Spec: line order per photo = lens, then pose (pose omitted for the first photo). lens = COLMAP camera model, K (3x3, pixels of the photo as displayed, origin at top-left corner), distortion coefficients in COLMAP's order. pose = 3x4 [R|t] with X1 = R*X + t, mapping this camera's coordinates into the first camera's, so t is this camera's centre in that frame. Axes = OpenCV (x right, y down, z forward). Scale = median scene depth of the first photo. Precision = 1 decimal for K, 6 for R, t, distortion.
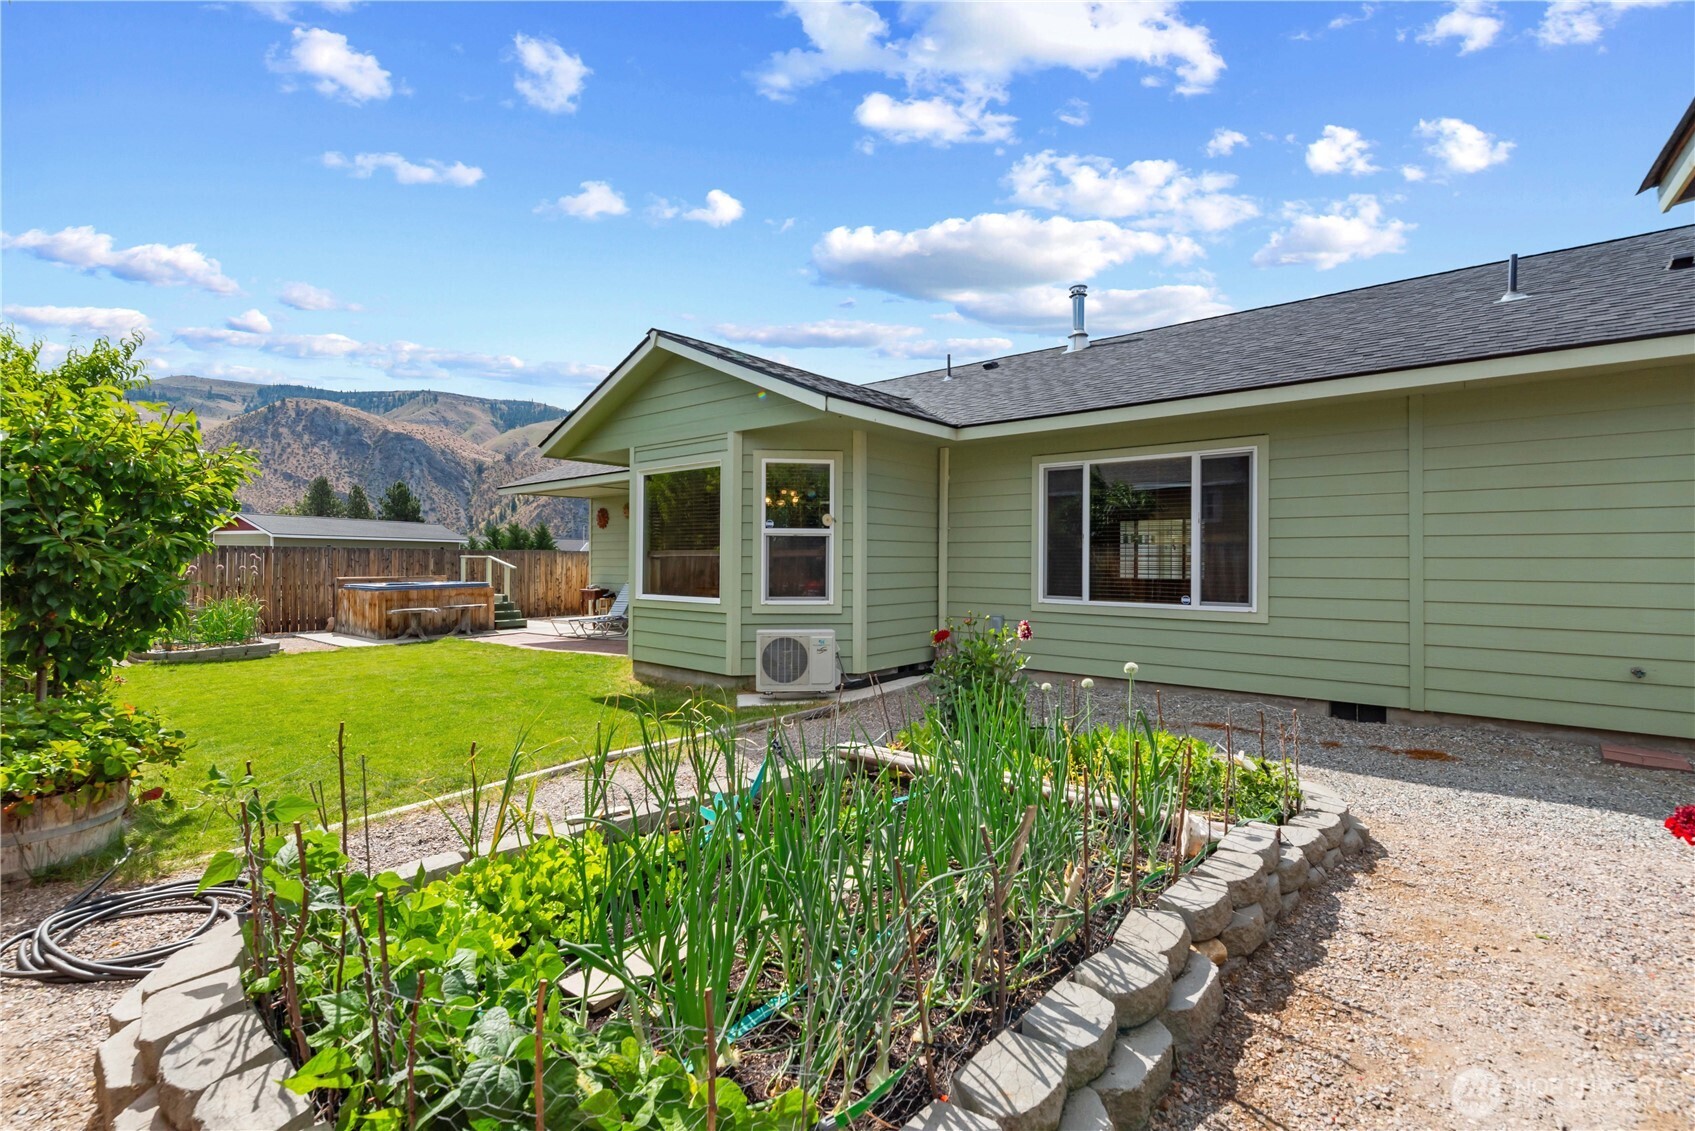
lens RADIAL K [[742.6, 0, 851.2], [0, 742.6, 556.1], [0, 0, 1]] dist [0.002327, 0.000080]
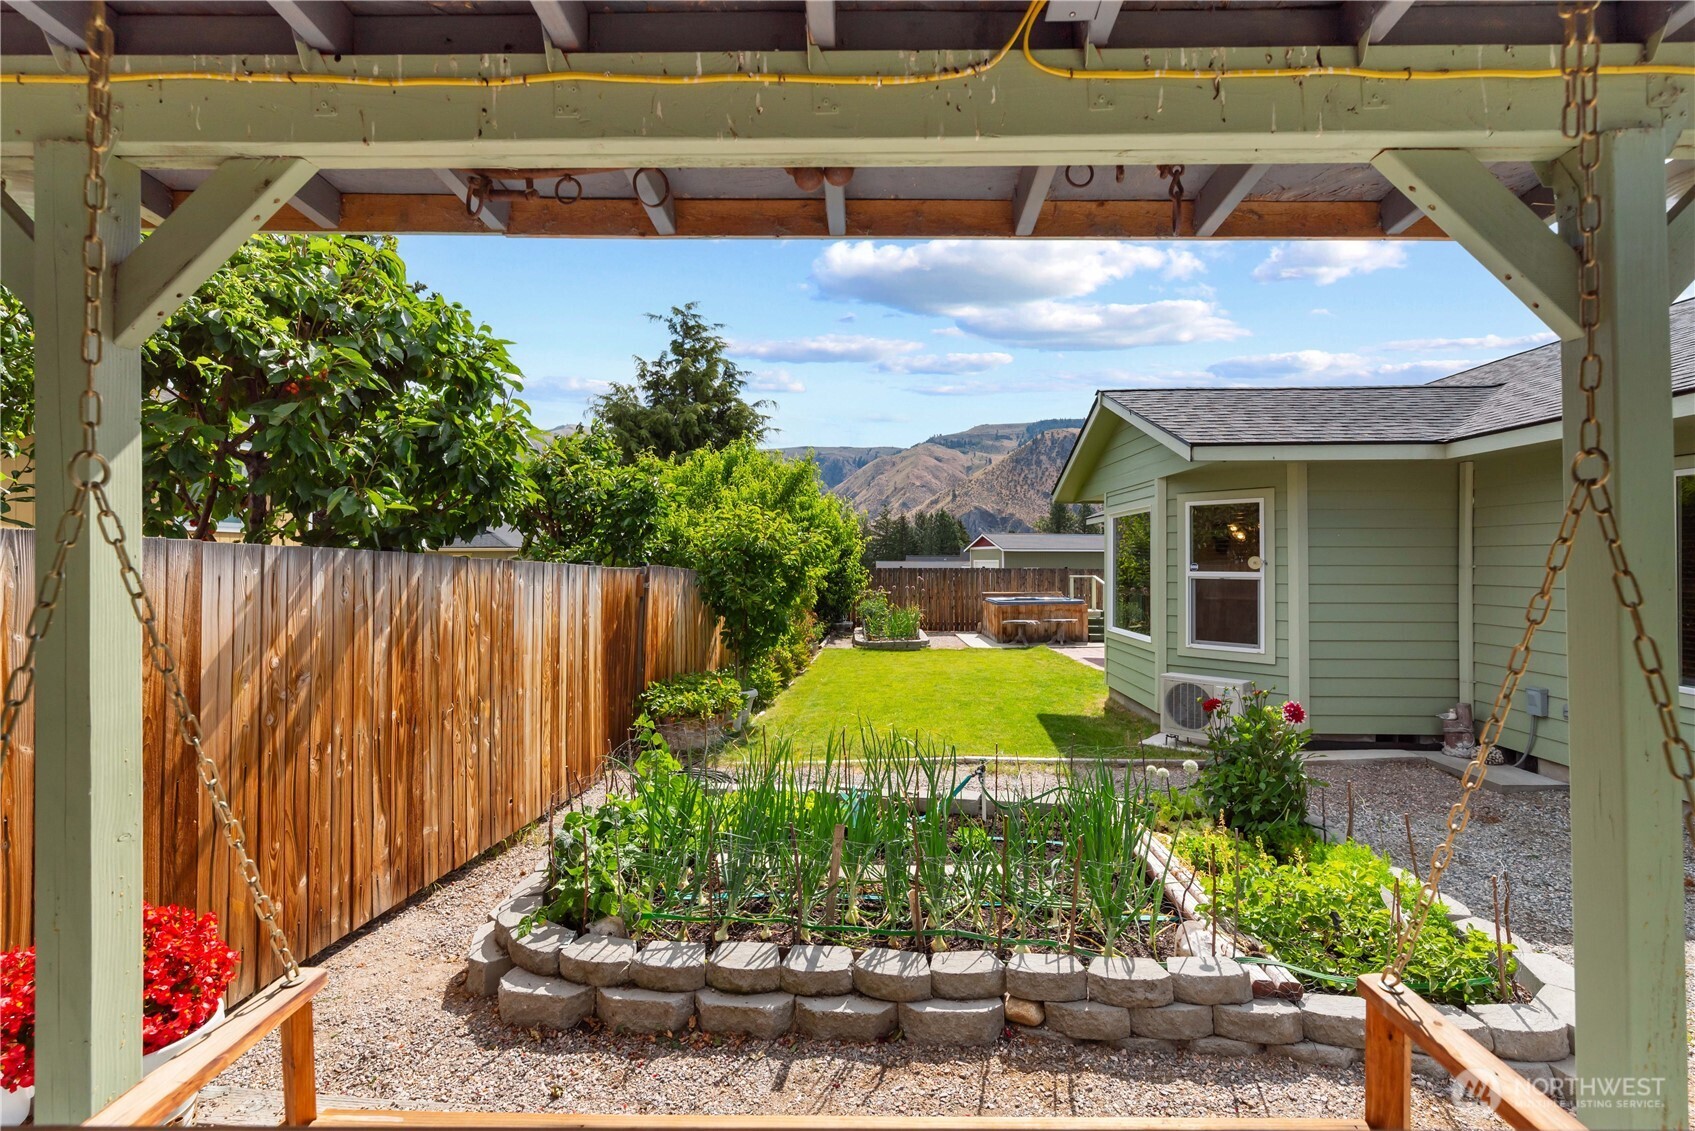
lens RADIAL K [[742.6, 0, 851.2], [0, 742.6, 556.1], [0, 0, 1]] dist [0.002327, 0.000080]
pose [[0.613757, -0.009183, -0.789441, 0.196974], [0.006313, 0.999957, -0.006723, -0.026997], [0.789470, -0.000857, 0.613789, 0.012358]]
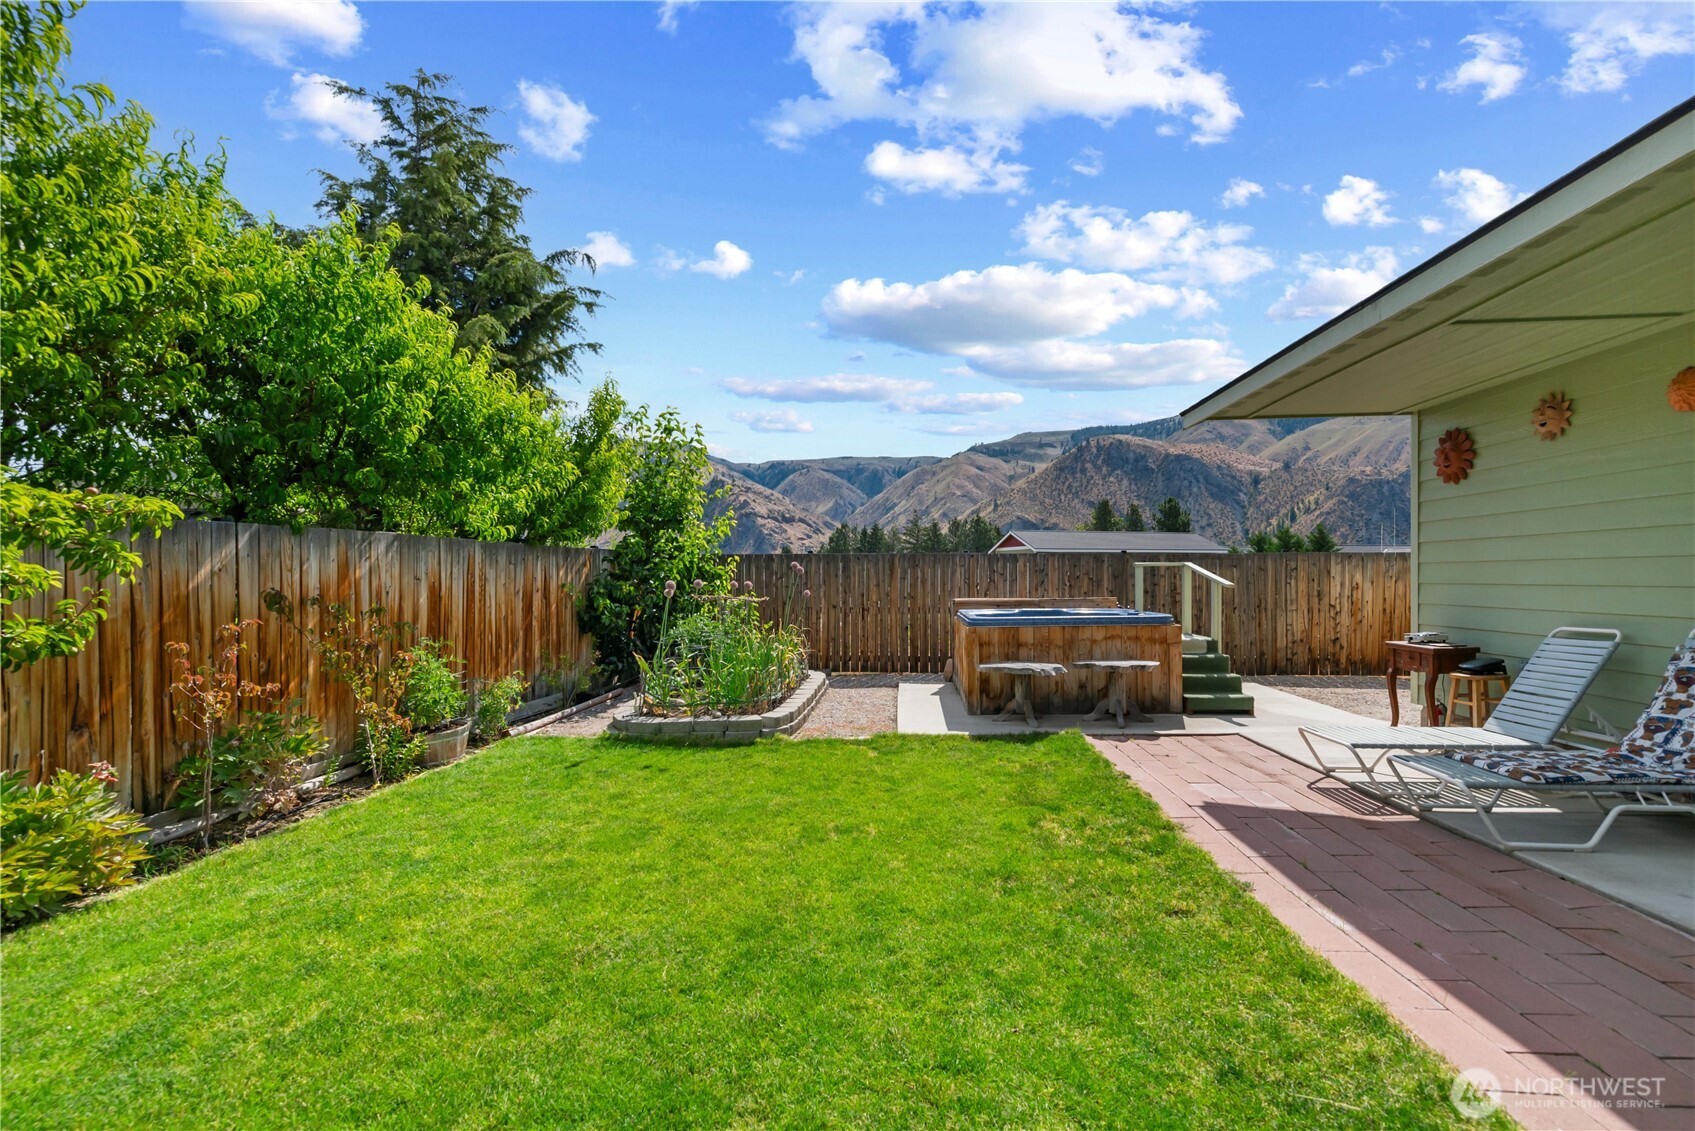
lens RADIAL K [[740.9, 0, 858.3], [0, 740.9, 582.8], [0, 0, 1]] dist [-0.002125, 0.000037]
pose [[0.575043, 0.004277, -0.818112, -0.205204], [0.009795, 0.999879, 0.012112, 0.006042], [0.818064, -0.014978, 0.574932, 0.546313]]
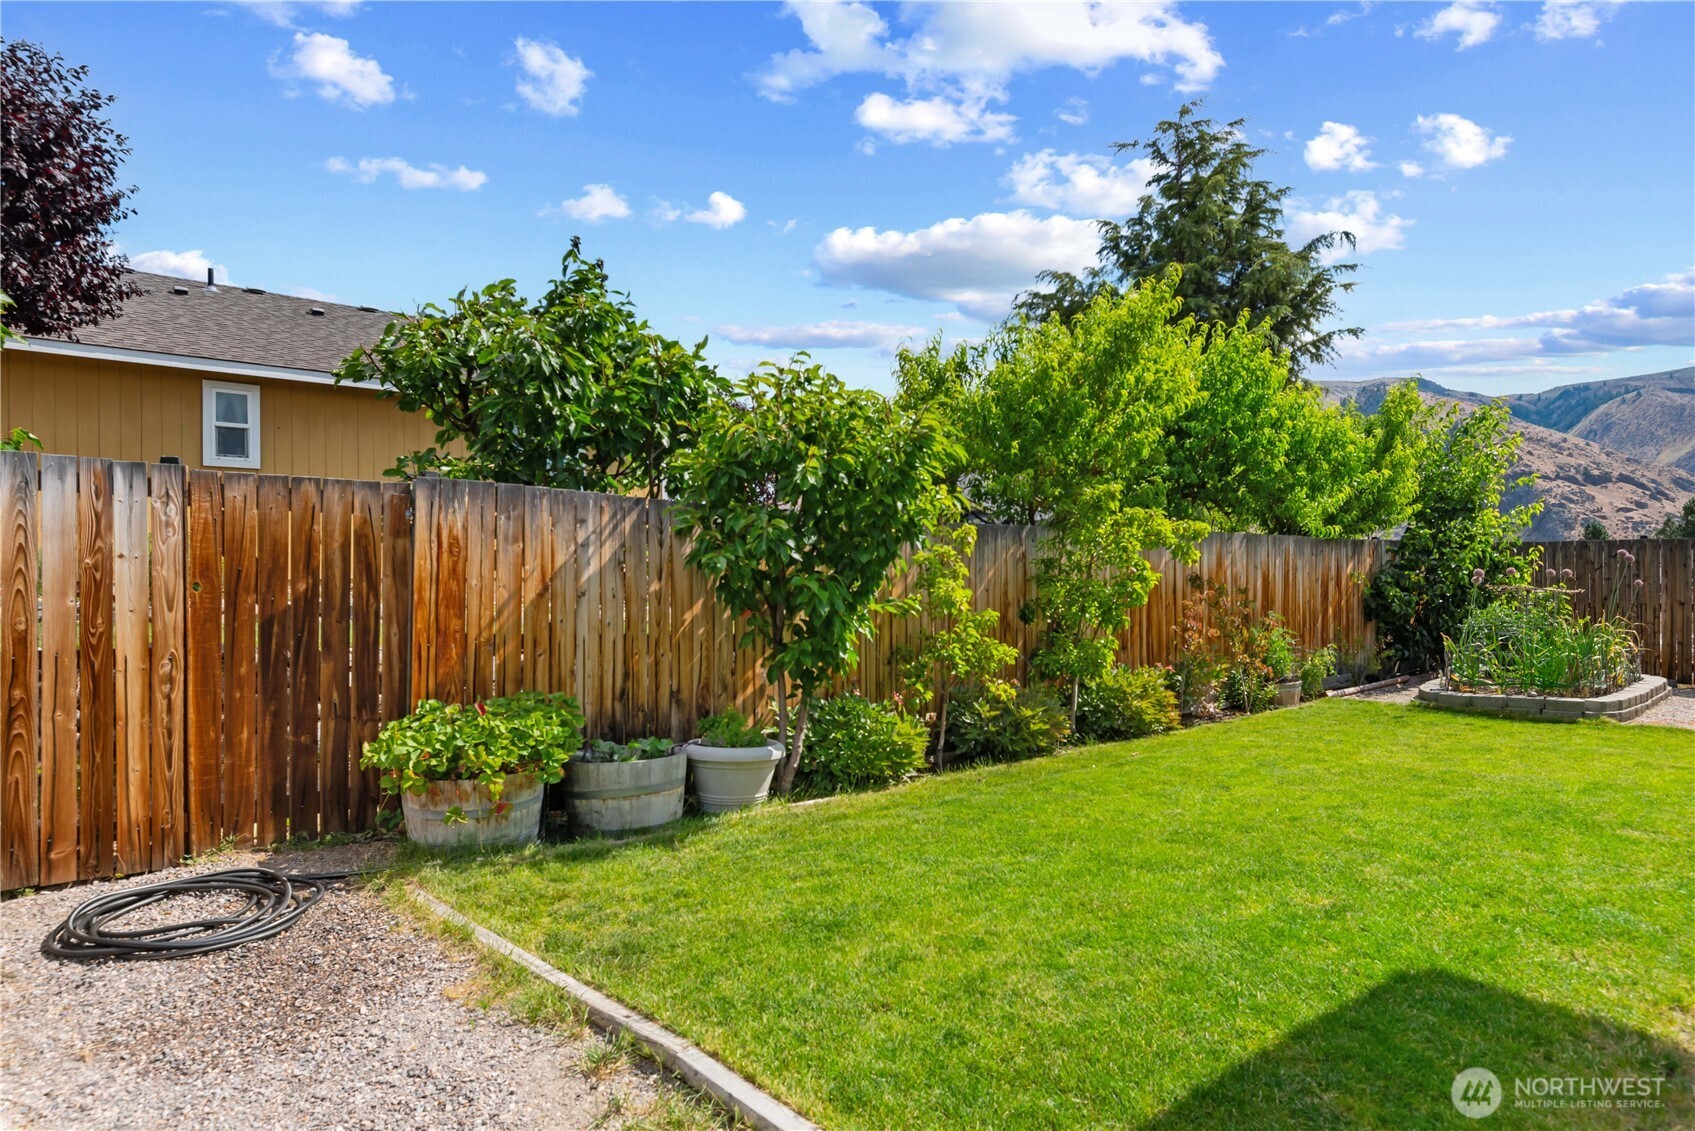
lens RADIAL K [[986.8, 0, 841.4], [0, 986.8, 570.4], [0, 0, 1]] dist [-0.001737, -0.000962]
pose [[-0.135340, -0.006232, -0.990780, 0.053743], [0.010947, 0.999910, -0.007785, 0.010502], [0.990739, -0.011900, -0.135259, 0.388344]]
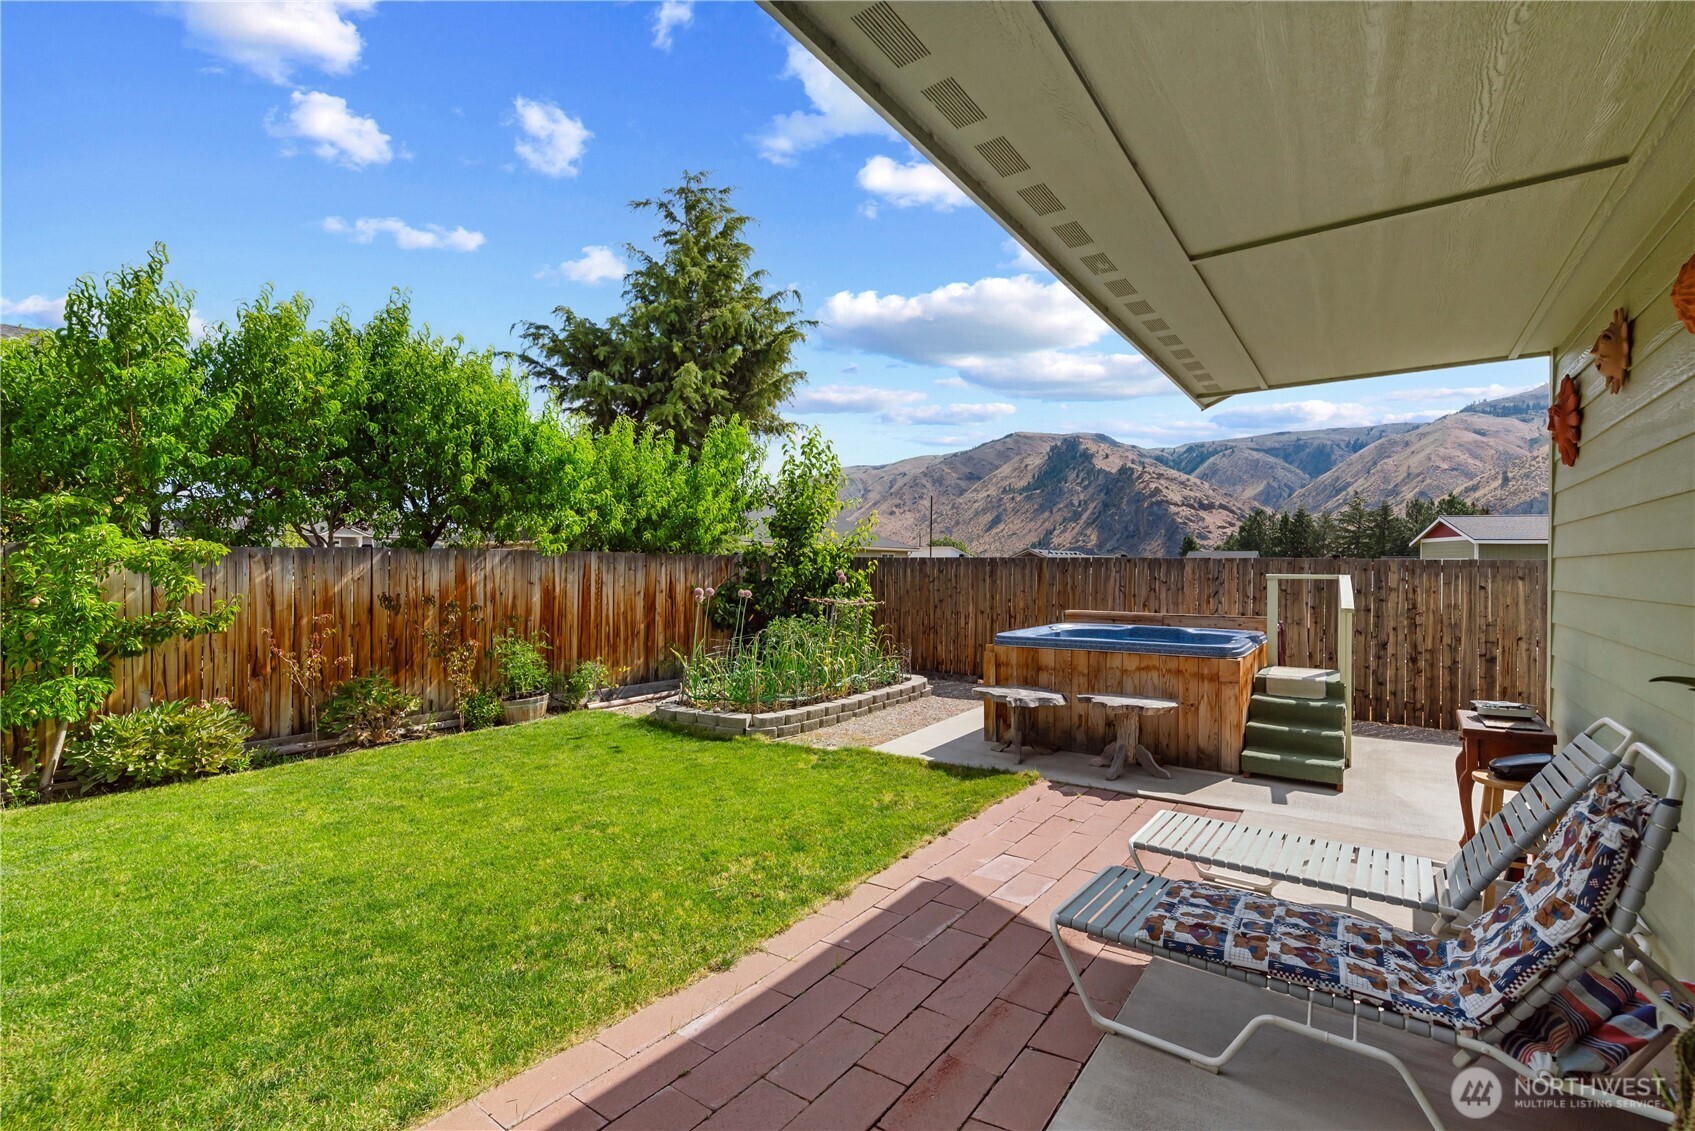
lens RADIAL K [[736.1, 0, 862.5], [0, 736.1, 563.8], [0, 0, 1]] dist [0.000333, -0.000019]
pose [[0.072807, -0.003293, -0.997341, -0.123988], [0.000490, 0.999995, -0.003266, -0.005491], [0.997346, -0.000251, 0.072809, 0.778841]]
